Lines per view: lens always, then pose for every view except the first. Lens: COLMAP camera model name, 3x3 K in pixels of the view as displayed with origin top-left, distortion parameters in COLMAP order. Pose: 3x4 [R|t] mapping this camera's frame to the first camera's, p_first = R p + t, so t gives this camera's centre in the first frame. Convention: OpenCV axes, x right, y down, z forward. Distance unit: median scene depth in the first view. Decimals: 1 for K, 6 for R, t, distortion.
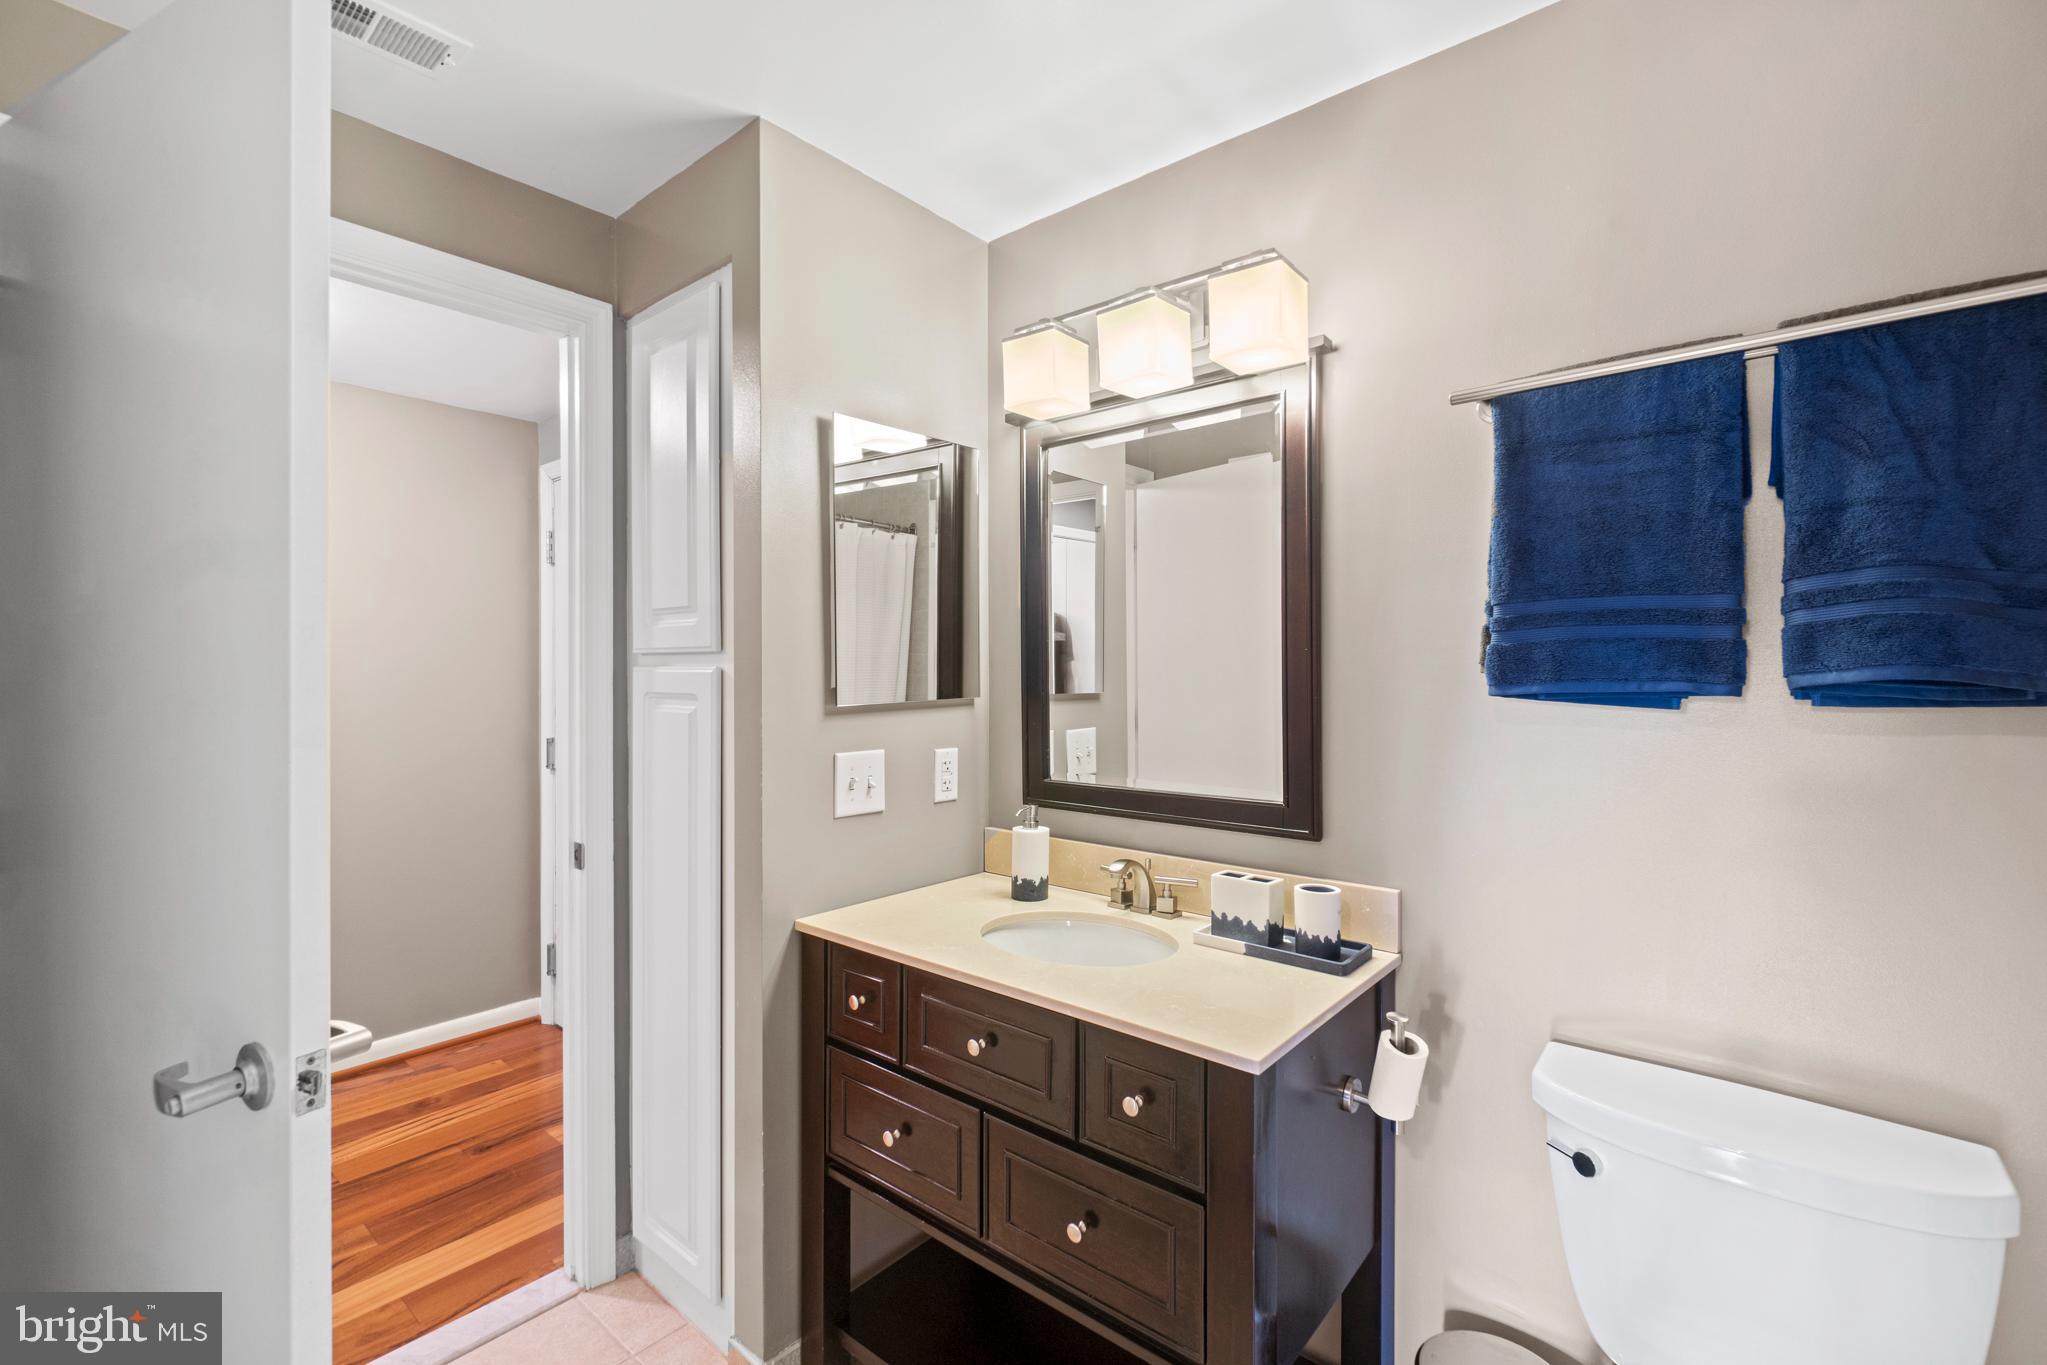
lens RADIAL K [[886.3, 0, 1015.7], [0, 886.3, 677.3], [0, 0, 1]] dist [-0.002360, 0.000394]
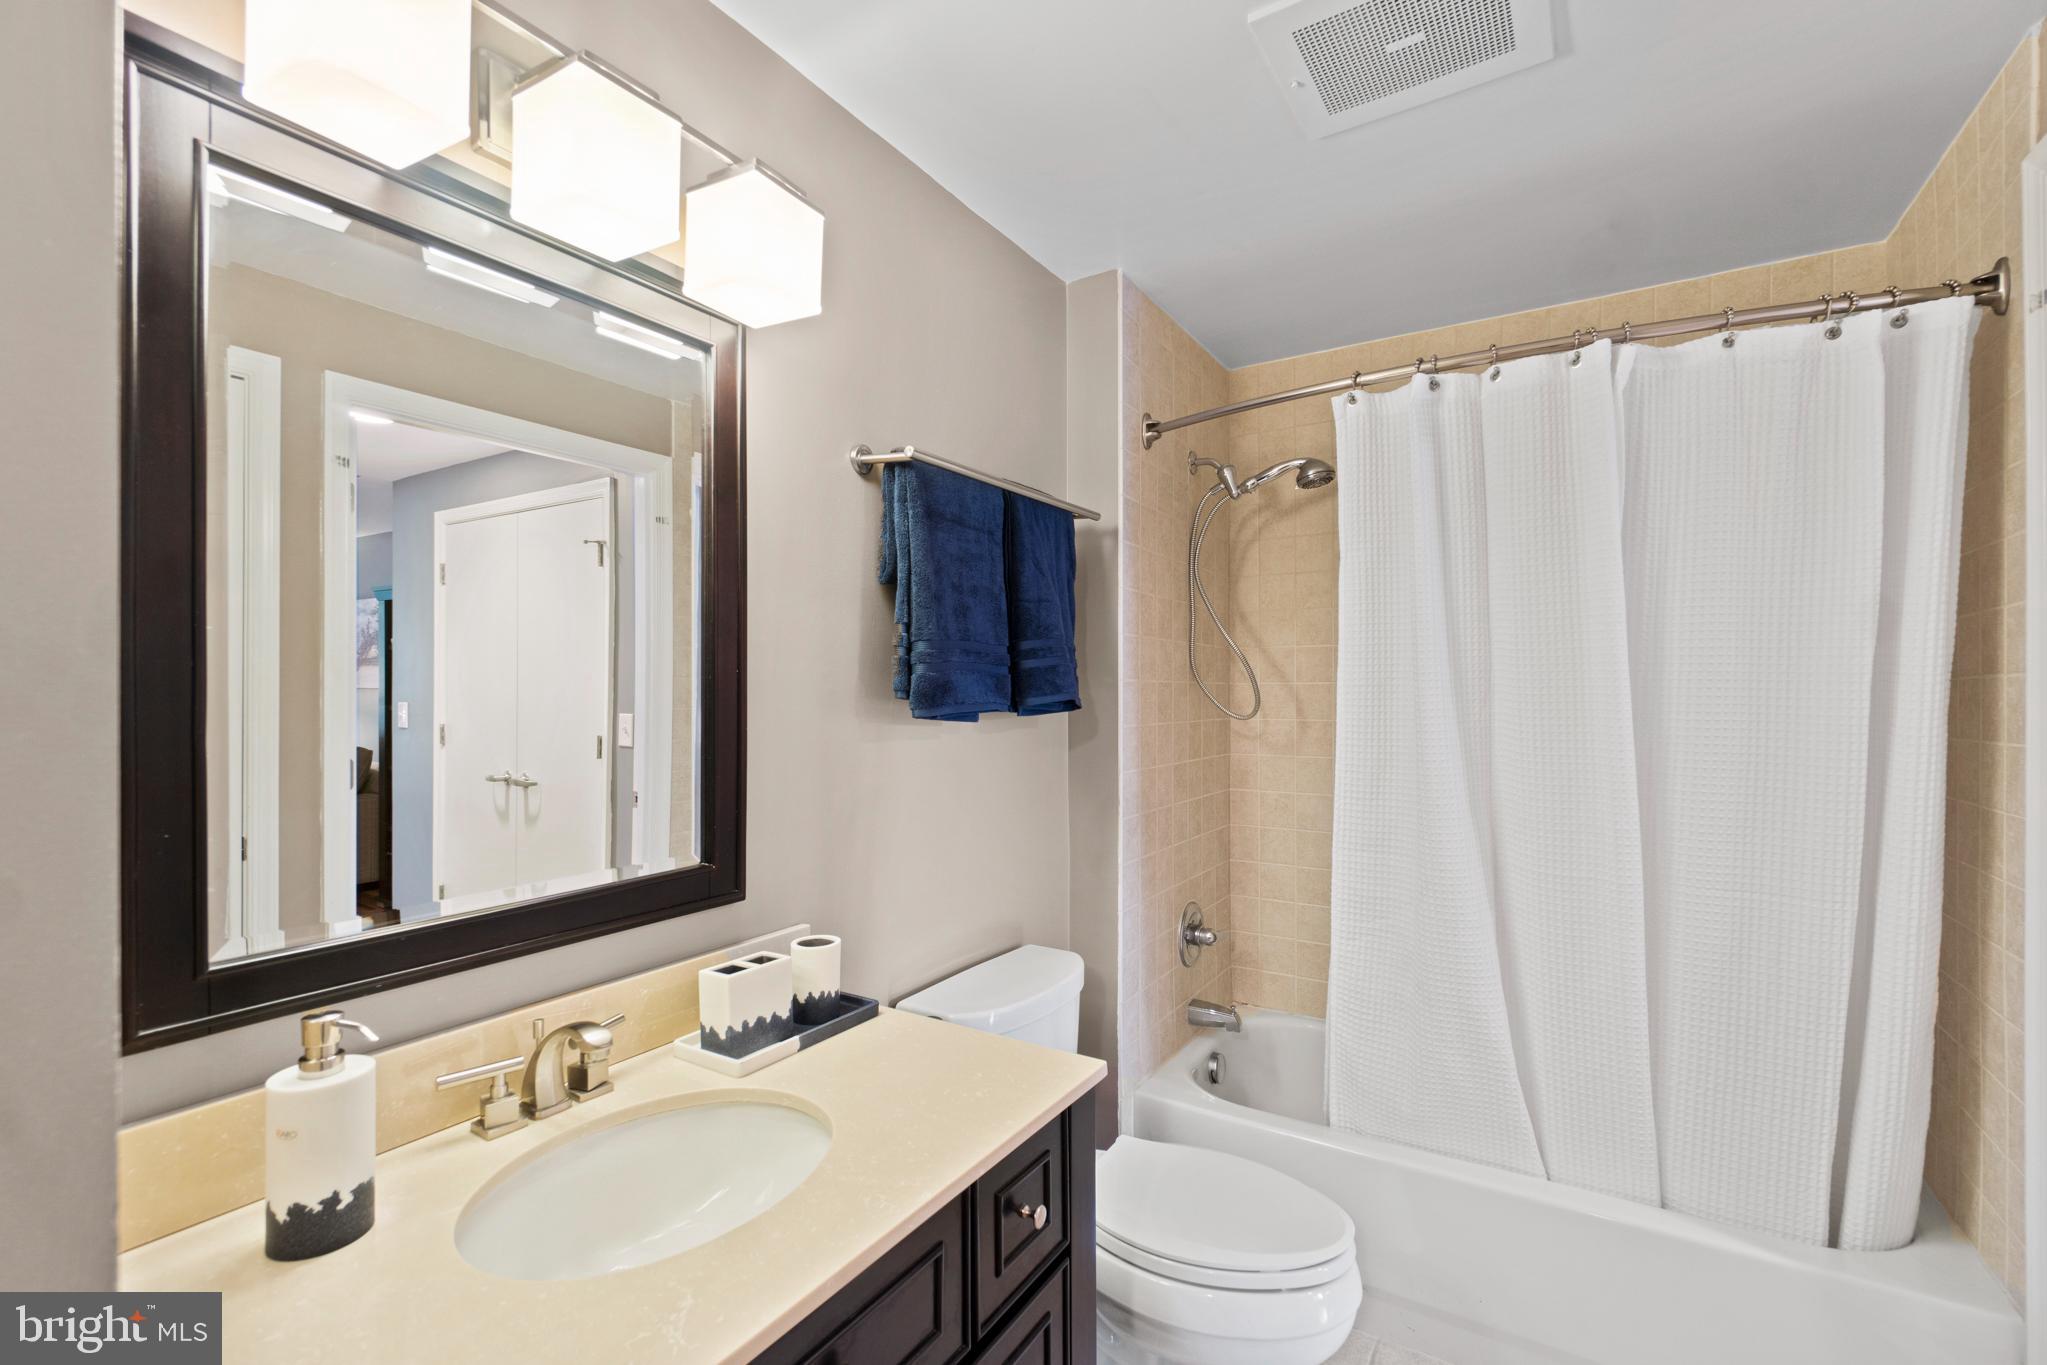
lens RADIAL K [[886.3, 0, 1015.7], [0, 886.3, 677.3], [0, 0, 1]] dist [-0.002360, 0.000394]
pose [[-0.134837, 0.011574, 0.990800, -0.693731], [0.002227, 0.999933, -0.011377, -0.019219], [-0.990865, 0.000672, -0.134853, 1.122487]]
